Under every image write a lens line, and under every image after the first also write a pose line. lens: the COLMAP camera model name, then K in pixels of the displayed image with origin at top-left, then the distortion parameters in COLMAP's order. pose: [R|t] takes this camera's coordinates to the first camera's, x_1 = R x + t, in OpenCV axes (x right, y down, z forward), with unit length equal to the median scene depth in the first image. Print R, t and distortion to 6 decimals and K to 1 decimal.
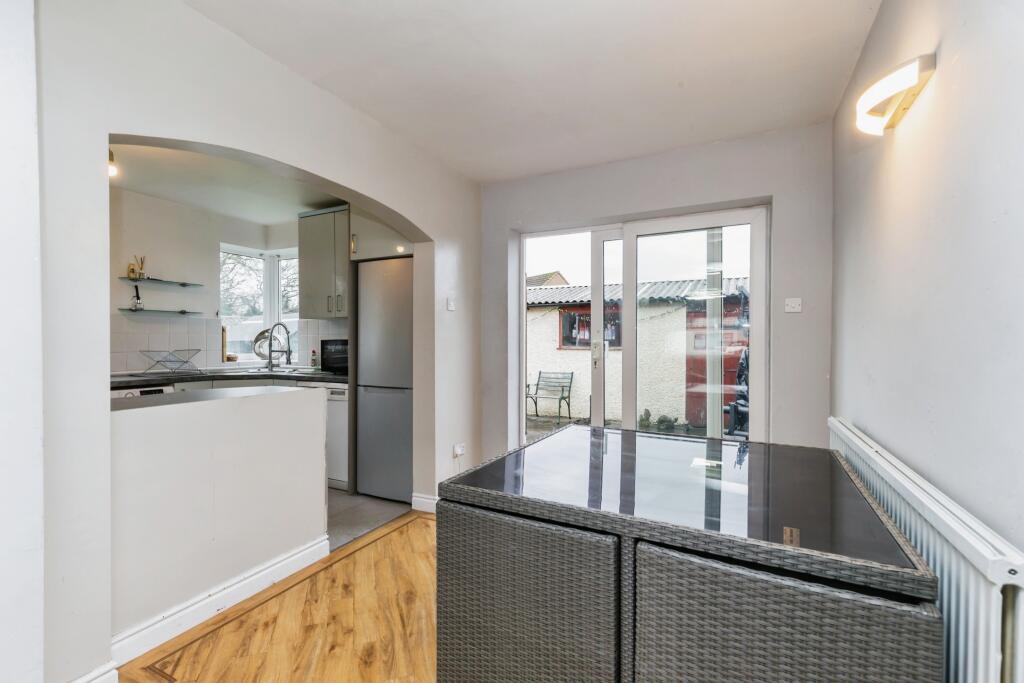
lens RADIAL K [[459.5, 0, 510.3], [0, 459.5, 344.7], [0, 0, 1]] dist [0.004719, 0.000199]
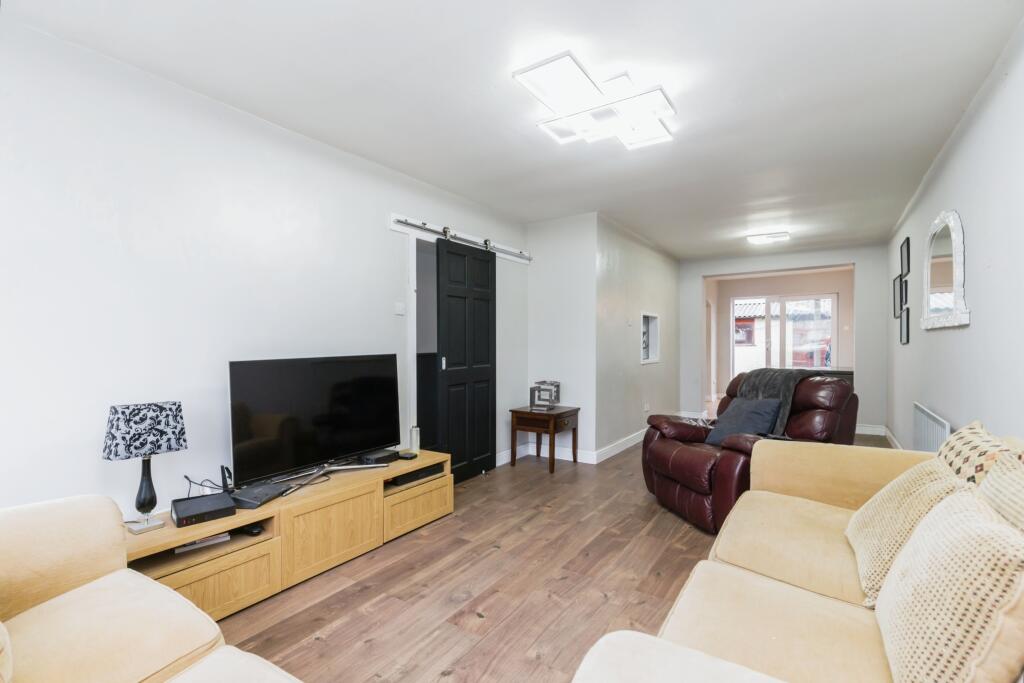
lens RADIAL K [[459.5, 0, 510.3], [0, 459.5, 344.7], [0, 0, 1]] dist [0.004719, 0.000199]
pose [[0.991220, 0.000839, -0.132220, -0.404592], [-0.000646, 0.999999, 0.001498, 0.005832], [0.132221, -0.001399, 0.991219, -0.785504]]
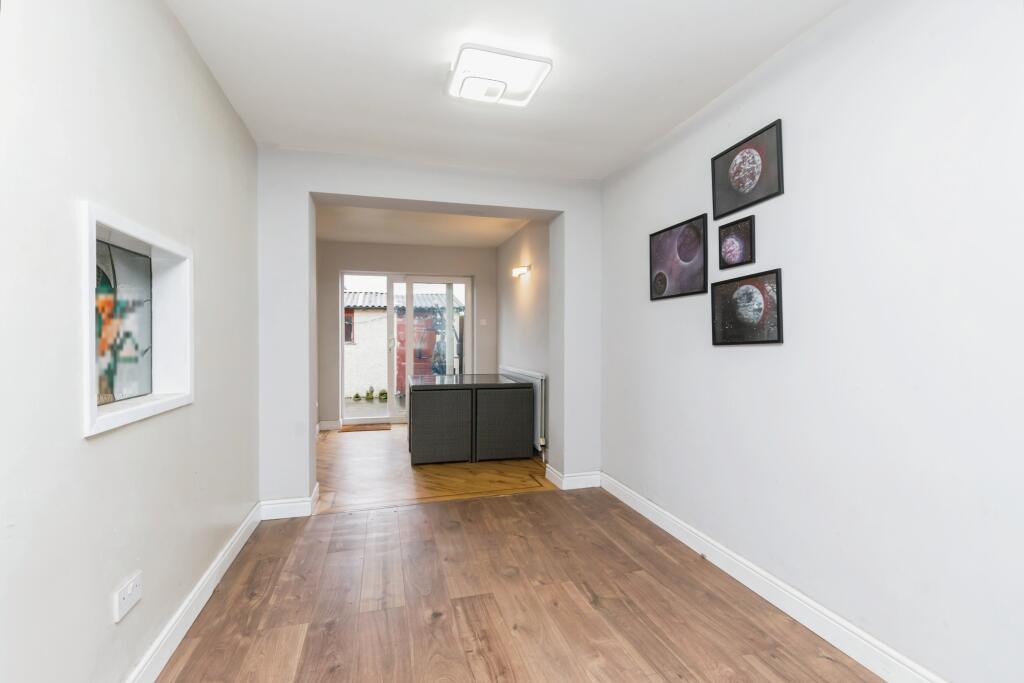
lens RADIAL K [[459.5, 0, 510.3], [0, 459.5, 344.7], [0, 0, 1]] dist [0.004719, 0.000199]
pose [[0.741867, -0.001820, 0.670545, -0.297765], [-0.002128, 0.999985, 0.005068, 0.004280], [-0.670544, -0.005186, 0.741852, -0.290668]]
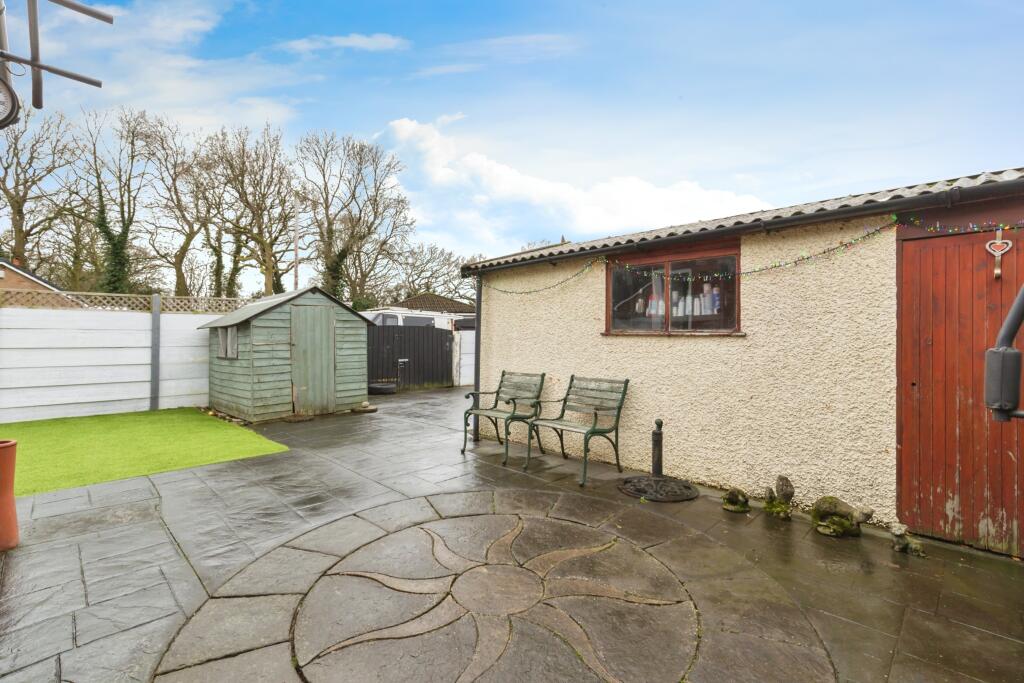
lens RADIAL K [[459.5, 0, 512.9], [0, 459.5, 332.2], [0, 0, 1]] dist [0.001244, 0.000085]
pose [[0.949780, -0.003693, -0.312895, 0.175740], [0.002636, 0.999989, -0.003799, 0.008602], [0.312906, 0.002783, 0.949780, 0.475138]]
